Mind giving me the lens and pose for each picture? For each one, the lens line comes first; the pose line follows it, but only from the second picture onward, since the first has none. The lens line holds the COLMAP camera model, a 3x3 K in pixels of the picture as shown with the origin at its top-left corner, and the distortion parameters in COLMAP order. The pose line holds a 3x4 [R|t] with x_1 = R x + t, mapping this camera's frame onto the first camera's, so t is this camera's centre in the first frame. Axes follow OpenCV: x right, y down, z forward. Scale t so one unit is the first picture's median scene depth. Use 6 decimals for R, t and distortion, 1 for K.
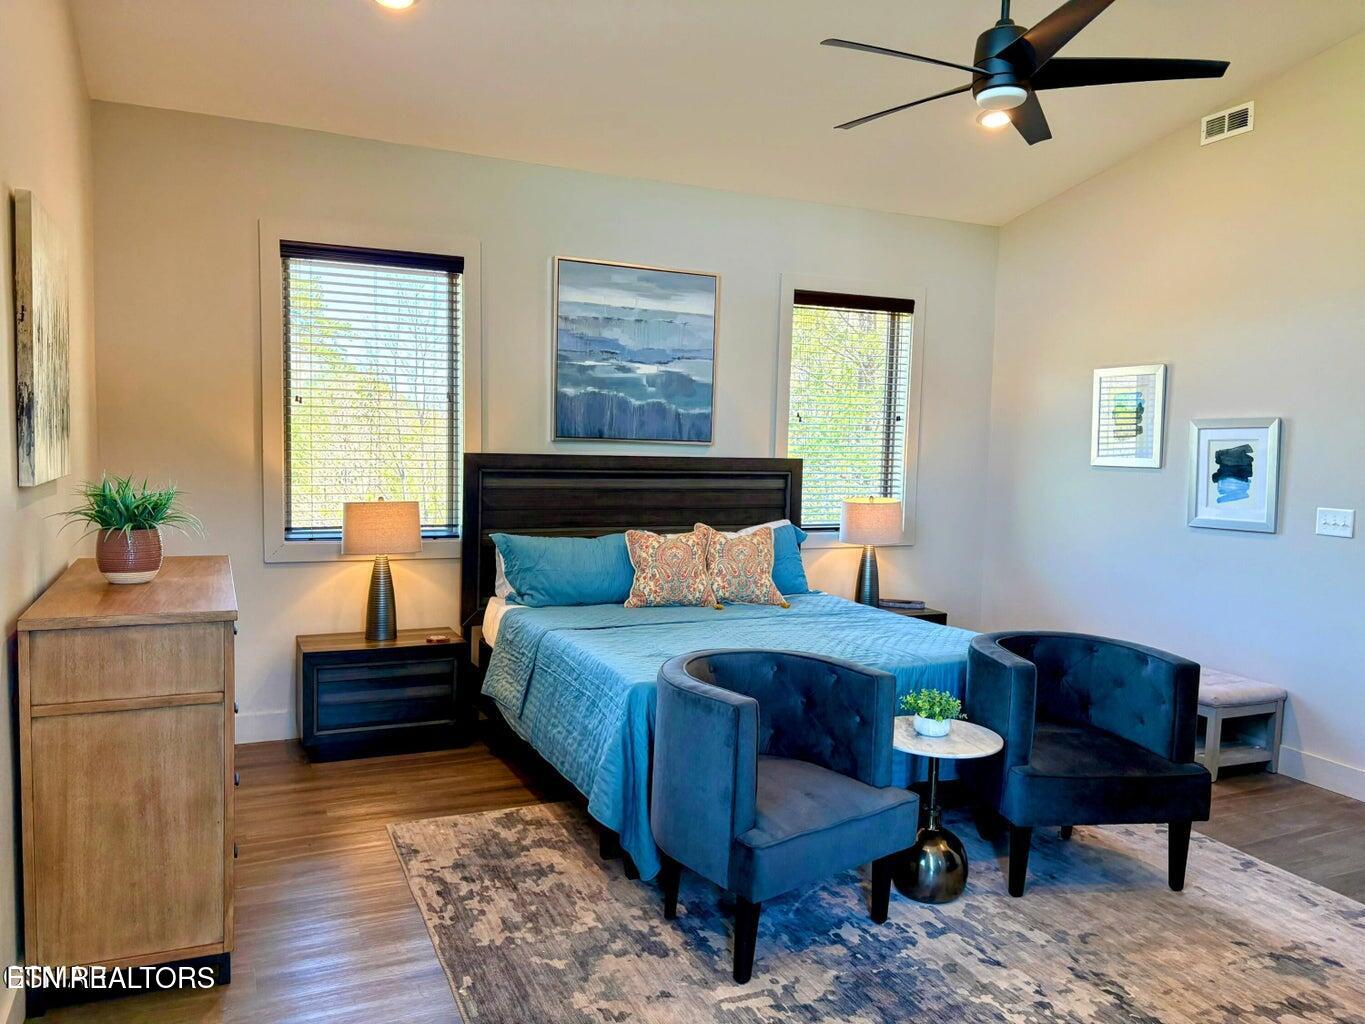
lens RADIAL K [[1024.6, 0, 684.6], [0, 1024.6, 518.3], [0, 0, 1]] dist [0.068003, -0.063444]
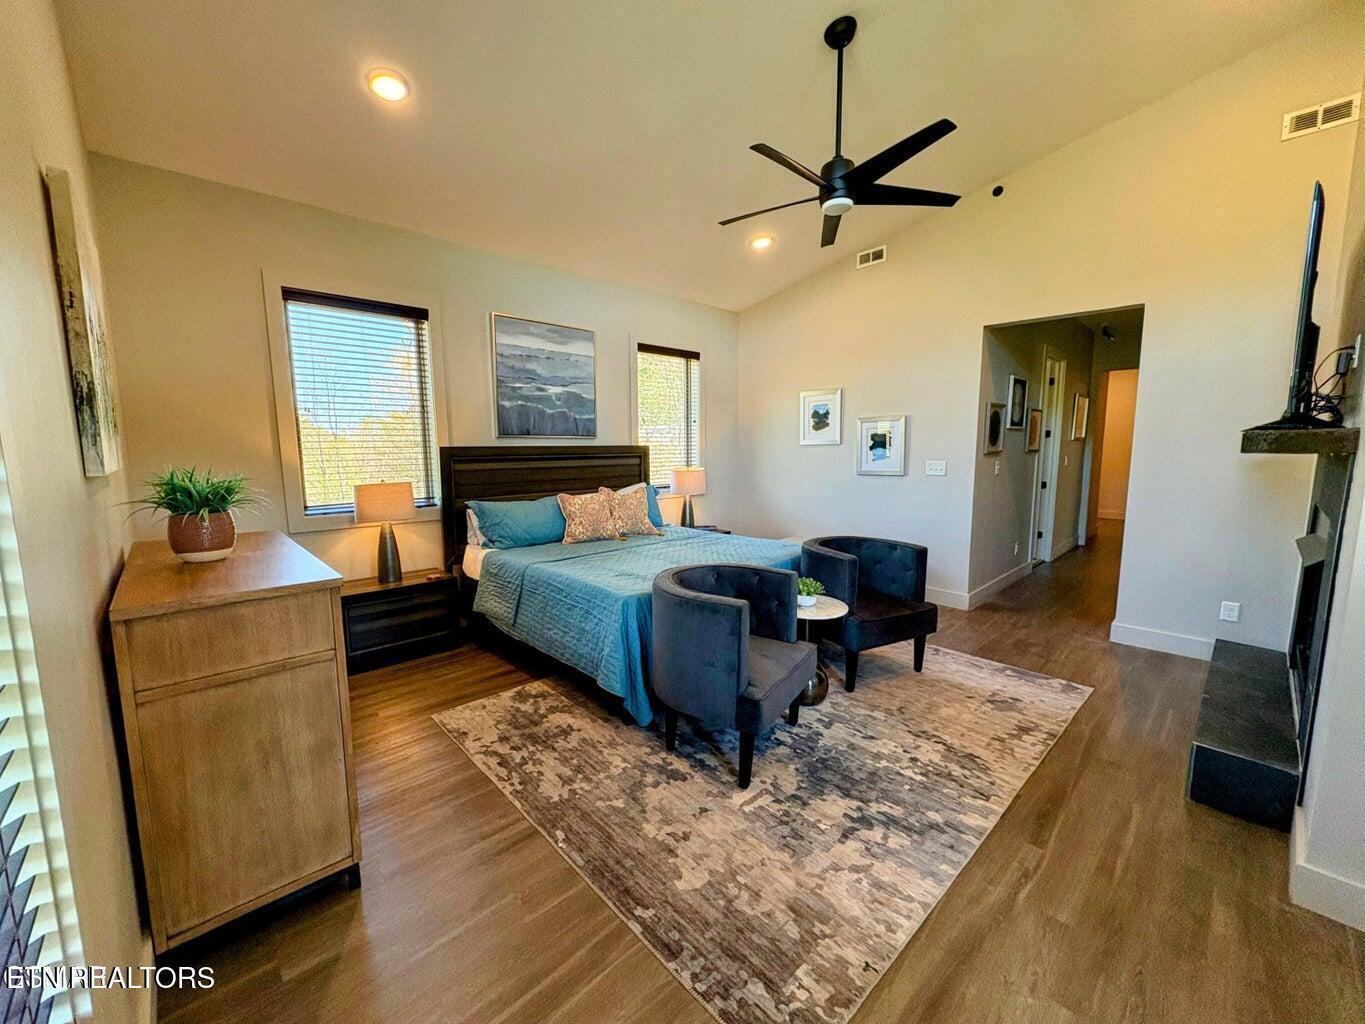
lens RADIAL K [[542.4, 0, 682.1], [0, 542.4, 513.8], [0, 0, 1]] dist [0.000337, -0.000436]
pose [[0.947215, -0.069522, 0.312969, -0.195715], [0.052959, 0.996724, 0.061127, 0.002203], [-0.316194, -0.041326, 0.947794, 0.242316]]
